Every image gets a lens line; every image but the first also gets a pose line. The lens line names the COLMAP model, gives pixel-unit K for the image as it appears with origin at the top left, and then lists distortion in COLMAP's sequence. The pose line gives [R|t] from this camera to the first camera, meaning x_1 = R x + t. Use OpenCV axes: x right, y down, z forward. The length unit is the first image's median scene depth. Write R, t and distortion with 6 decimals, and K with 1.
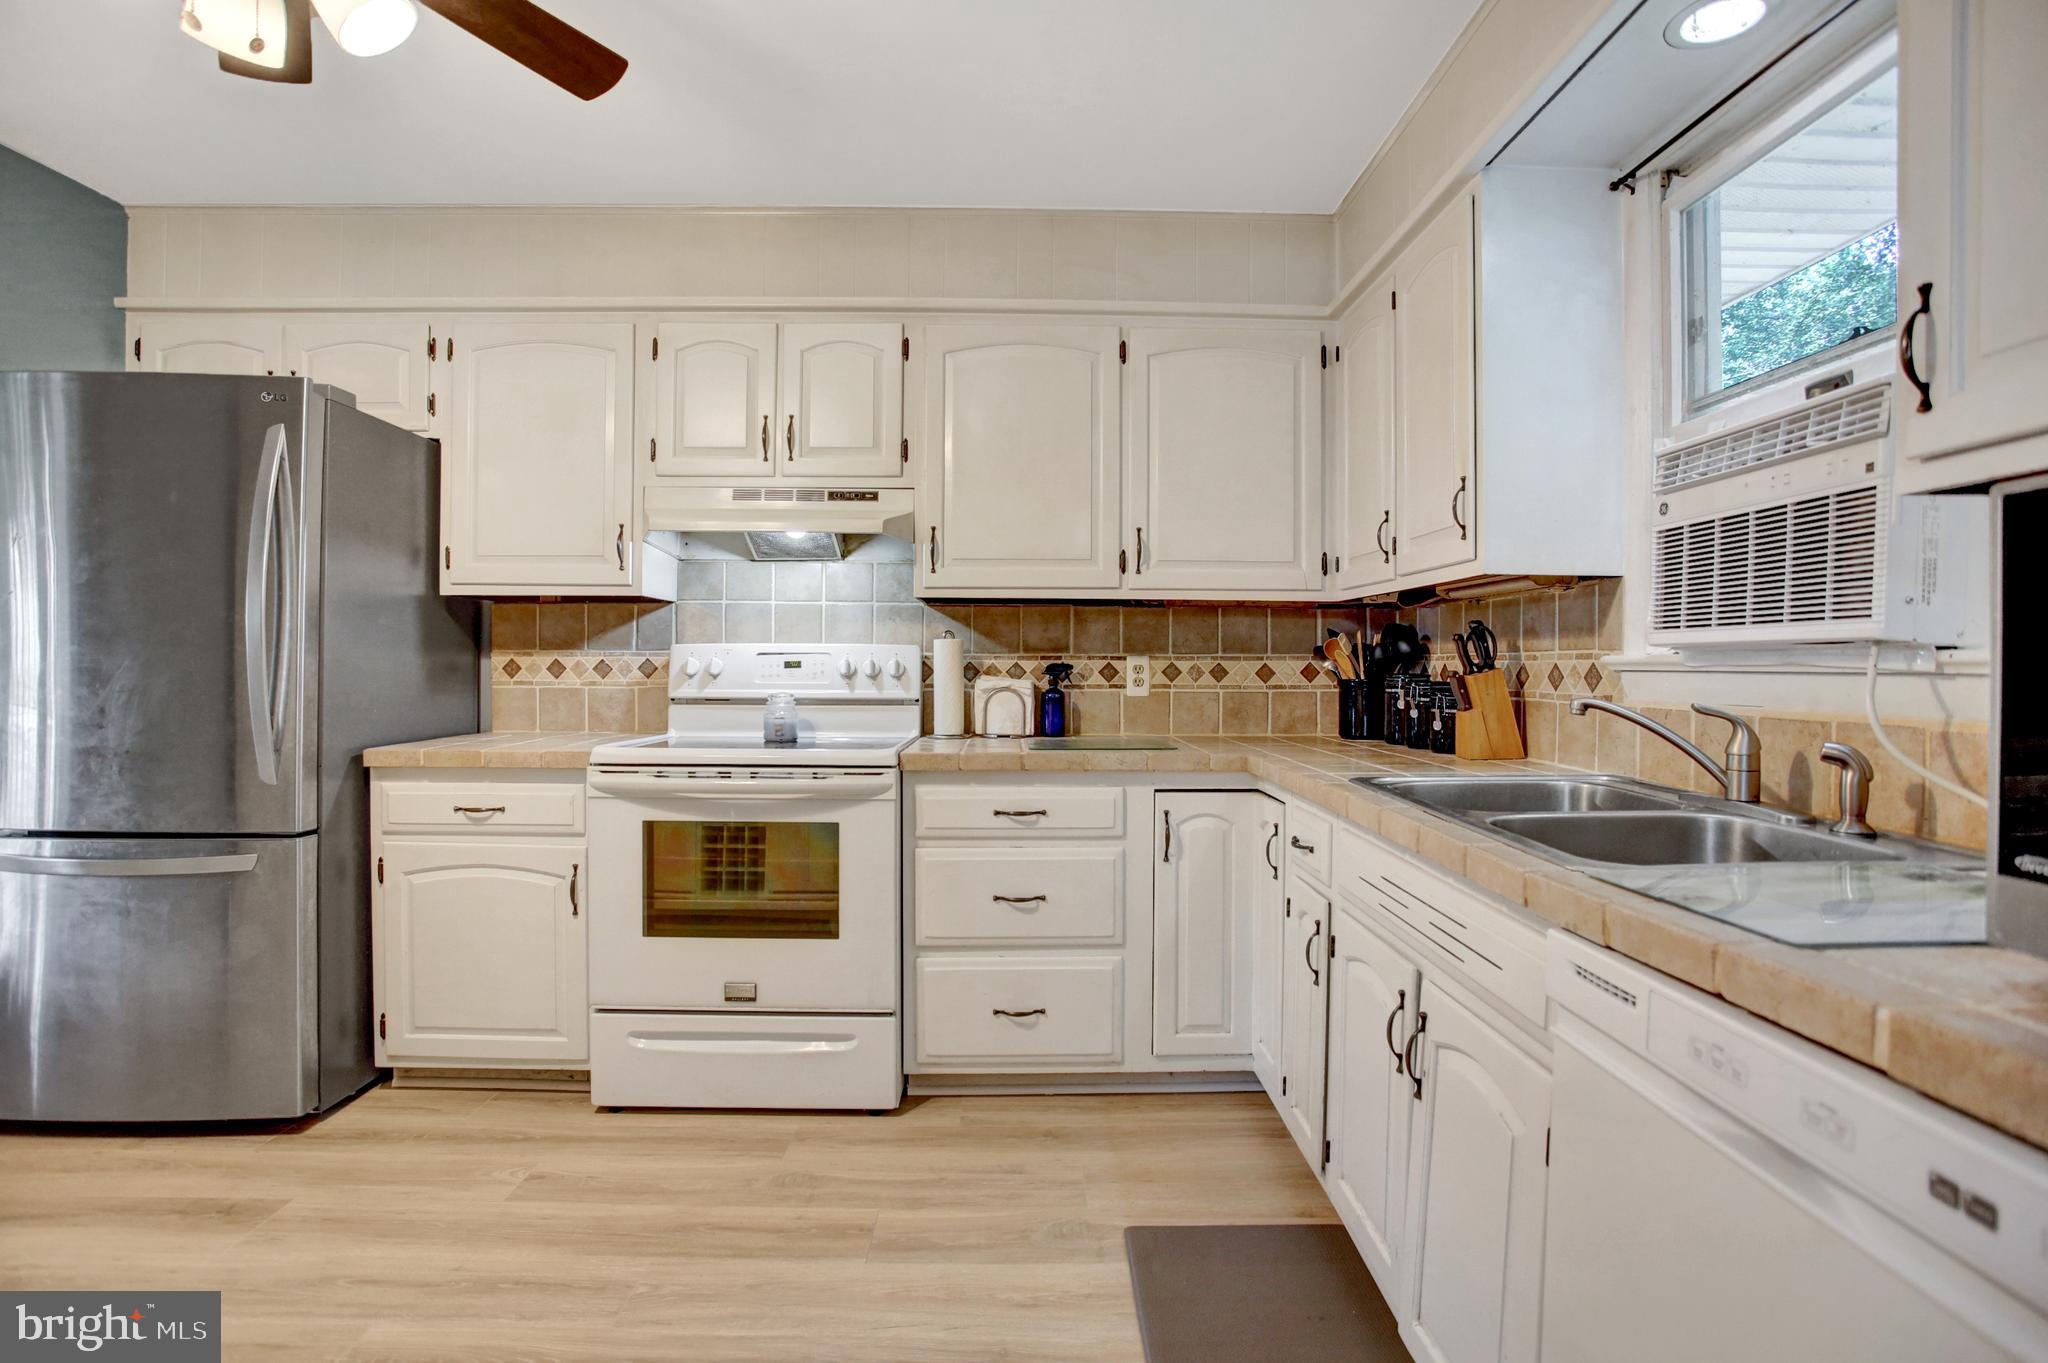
lens RADIAL K [[998.2, 0, 1034.5], [0, 998.2, 681.4], [0, 0, 1]] dist [-0.064305, 0.025565]
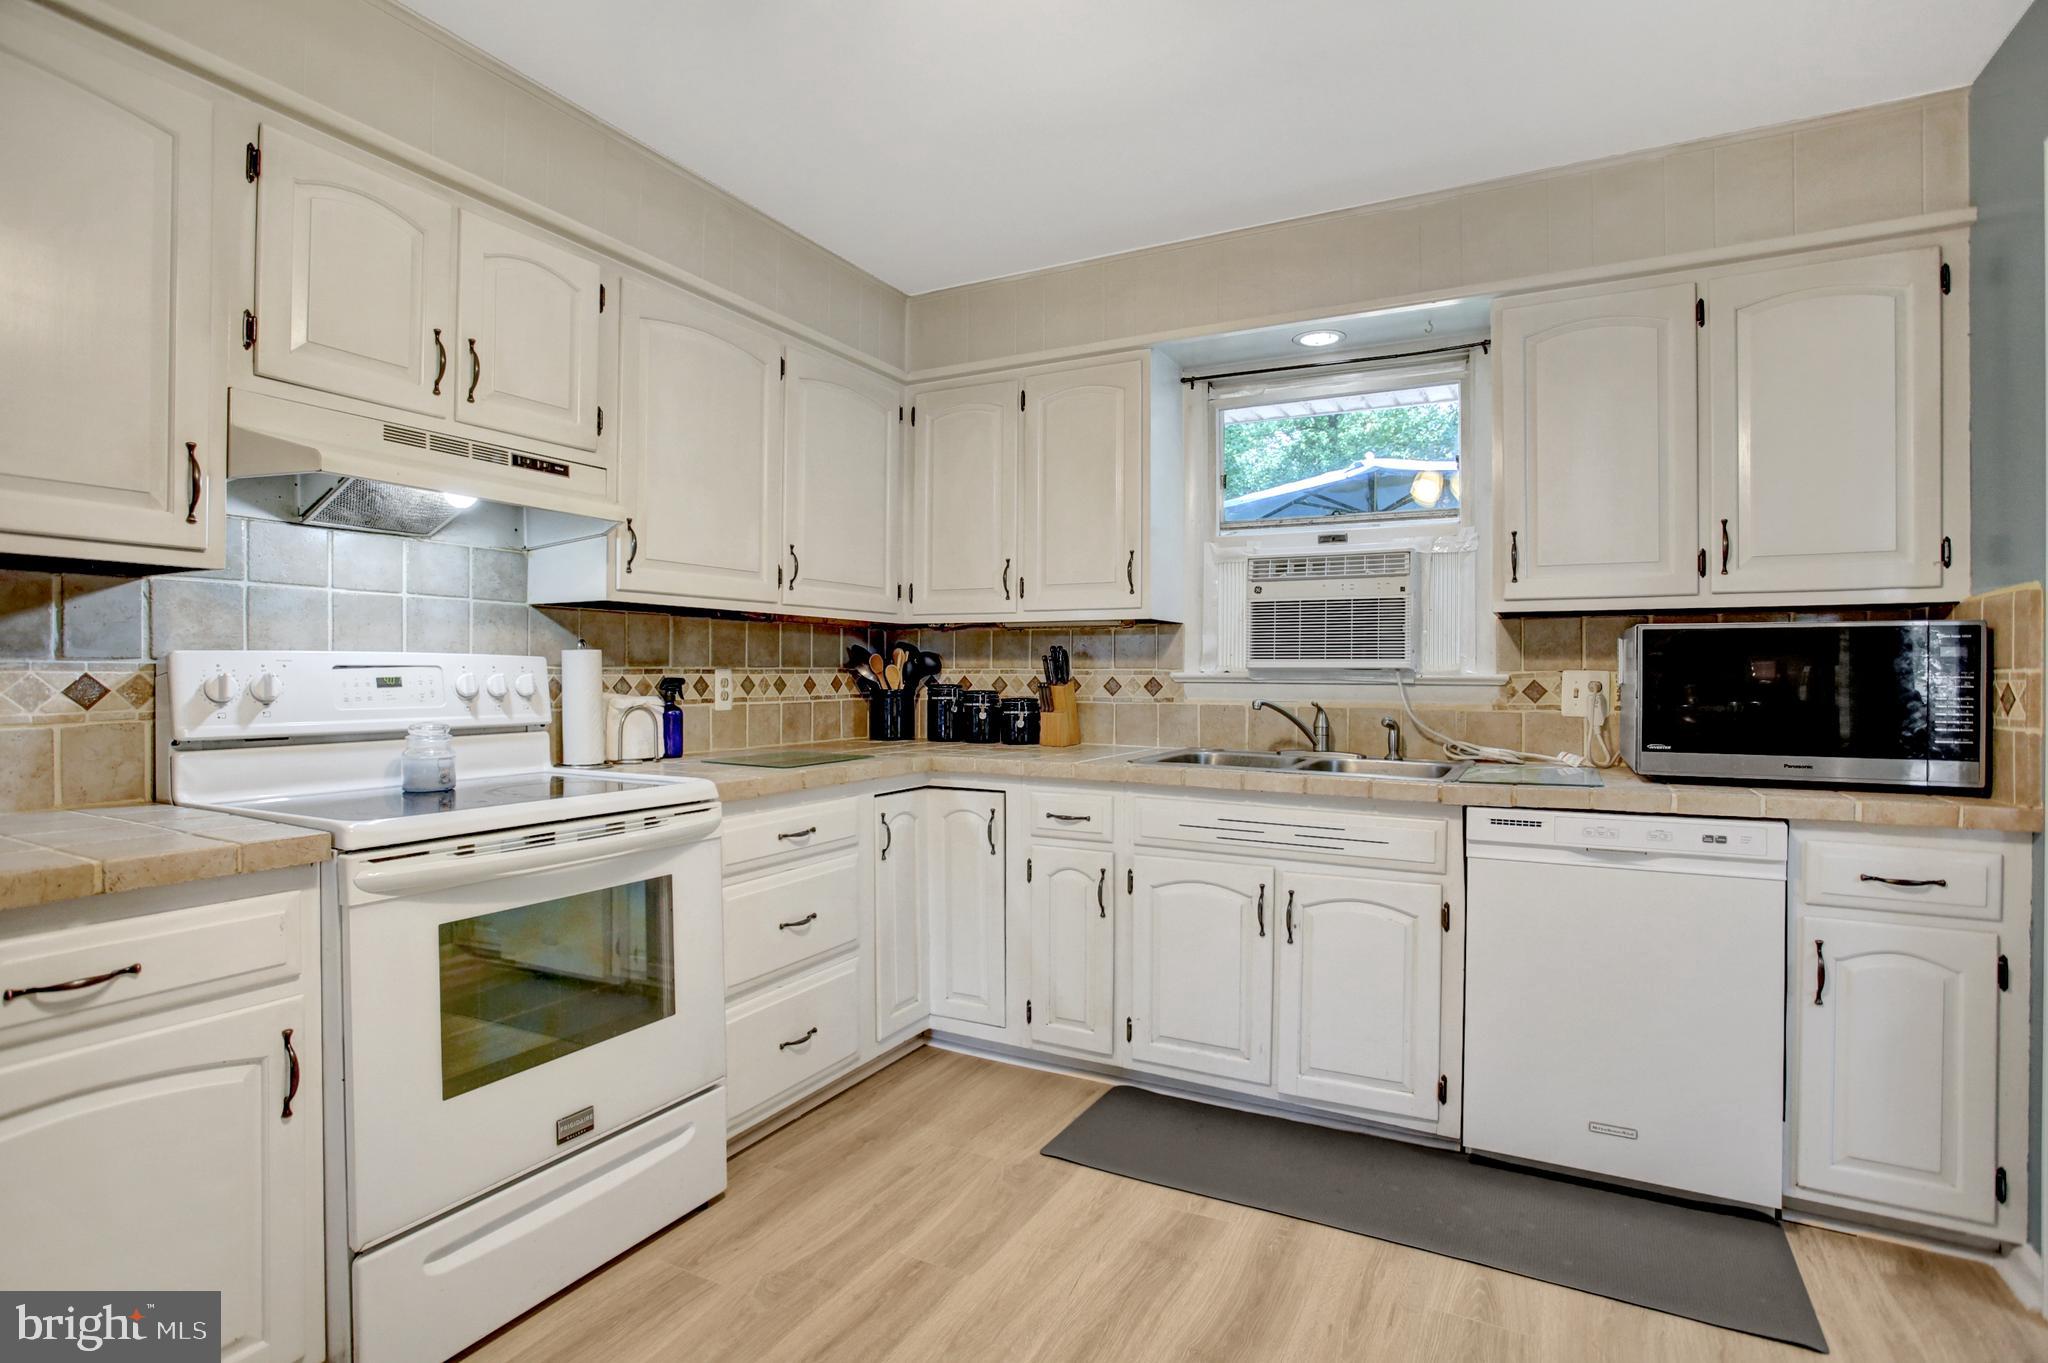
lens RADIAL K [[998.2, 0, 1030.9], [0, 998.2, 678.4], [0, 0, 1]] dist [-0.064305, 0.025565]
pose [[0.485732, -0.008035, 0.874071, -0.669975], [0.012674, 0.999917, 0.002148, -0.016583], [-0.874016, 0.010034, 0.485793, 0.294408]]
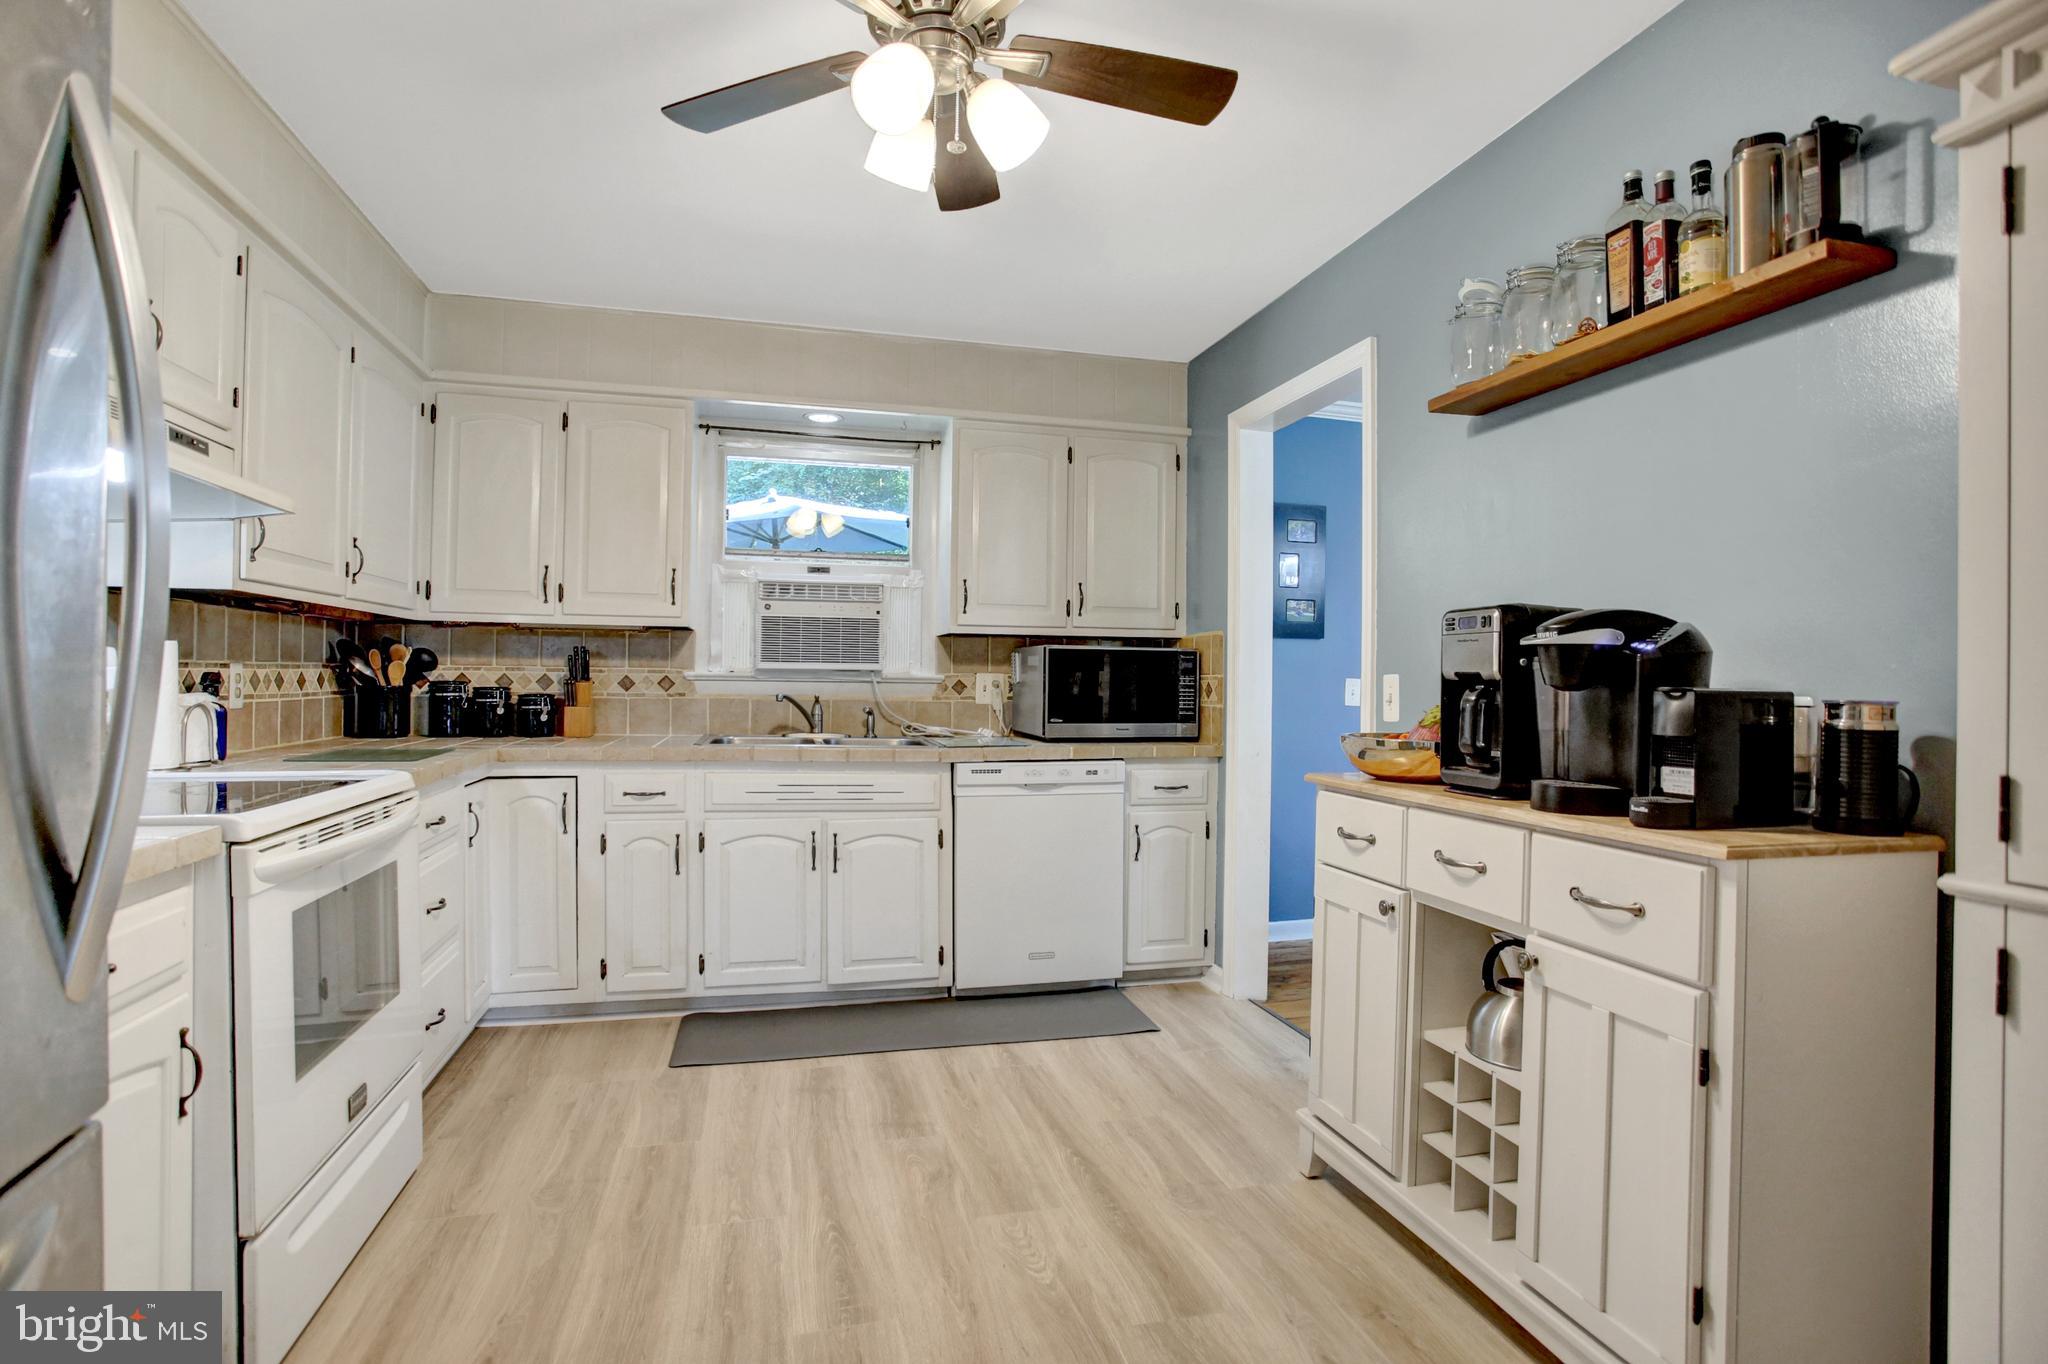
lens RADIAL K [[998.2, 0, 1023.0], [0, 998.2, 682.2], [0, 0, 1]] dist [-0.064305, 0.025565]
pose [[-0.235051, -0.011642, 0.971913, -1.004666], [0.002021, 0.999920, 0.012467, -0.020195], [-0.971981, 0.004895, -0.235009, 0.581415]]
